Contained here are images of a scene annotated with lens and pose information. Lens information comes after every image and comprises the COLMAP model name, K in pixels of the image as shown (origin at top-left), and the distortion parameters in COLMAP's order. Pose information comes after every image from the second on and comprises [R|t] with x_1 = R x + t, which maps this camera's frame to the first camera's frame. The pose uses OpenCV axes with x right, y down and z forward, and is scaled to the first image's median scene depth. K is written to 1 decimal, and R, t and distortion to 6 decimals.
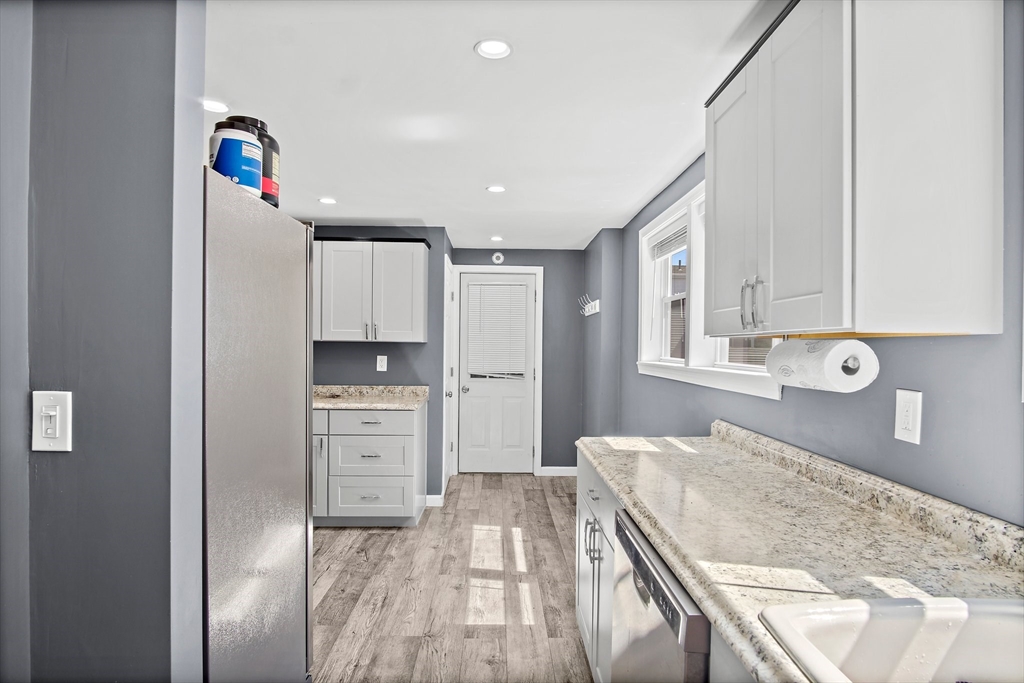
lens RADIAL K [[553.7, 0, 511.7], [0, 553.7, 346.1], [0, 0, 1]] dist [-0.019659, -0.000998]
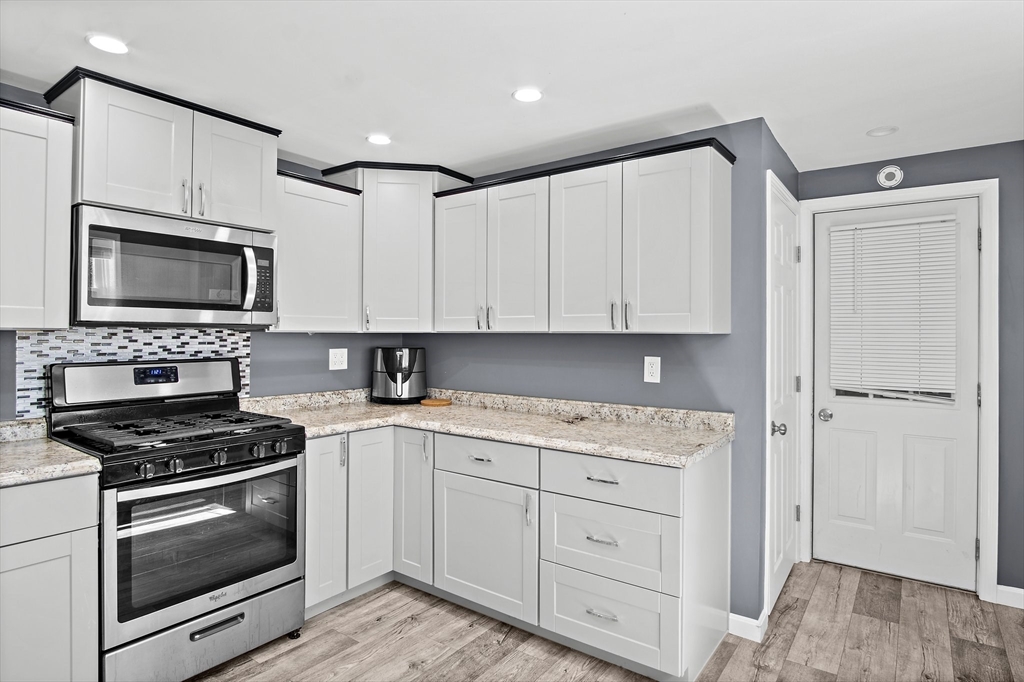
lens RADIAL K [[556.0, 0, 515.7], [0, 556.0, 332.2], [0, 0, 1]] dist [-0.018474, -0.001440]
pose [[0.794393, -0.008844, -0.607339, 0.011868], [0.002532, 0.999934, -0.011248, -0.002634], [0.607398, 0.007398, 0.794363, 0.436739]]
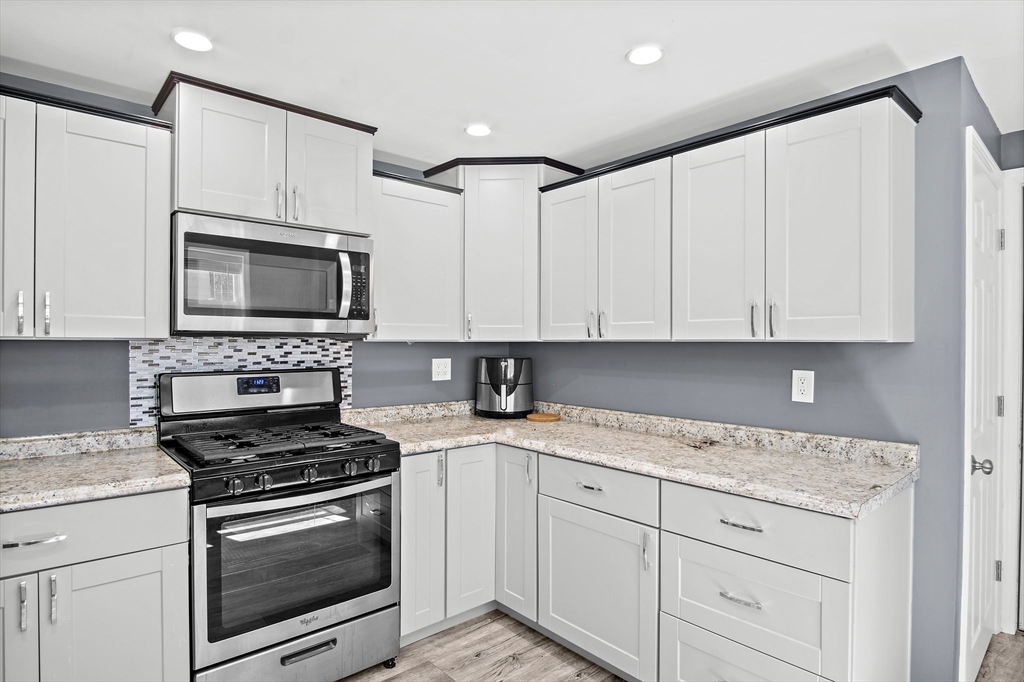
lens RADIAL K [[553.7, 0, 511.7], [0, 553.7, 345.6], [0, 0, 1]] dist [-0.019659, -0.000998]
pose [[0.644648, -0.004065, -0.764469, -0.030614], [0.002659, 0.999992, -0.003075, -0.003567], [0.764475, -0.000050, 0.644653, 0.495929]]
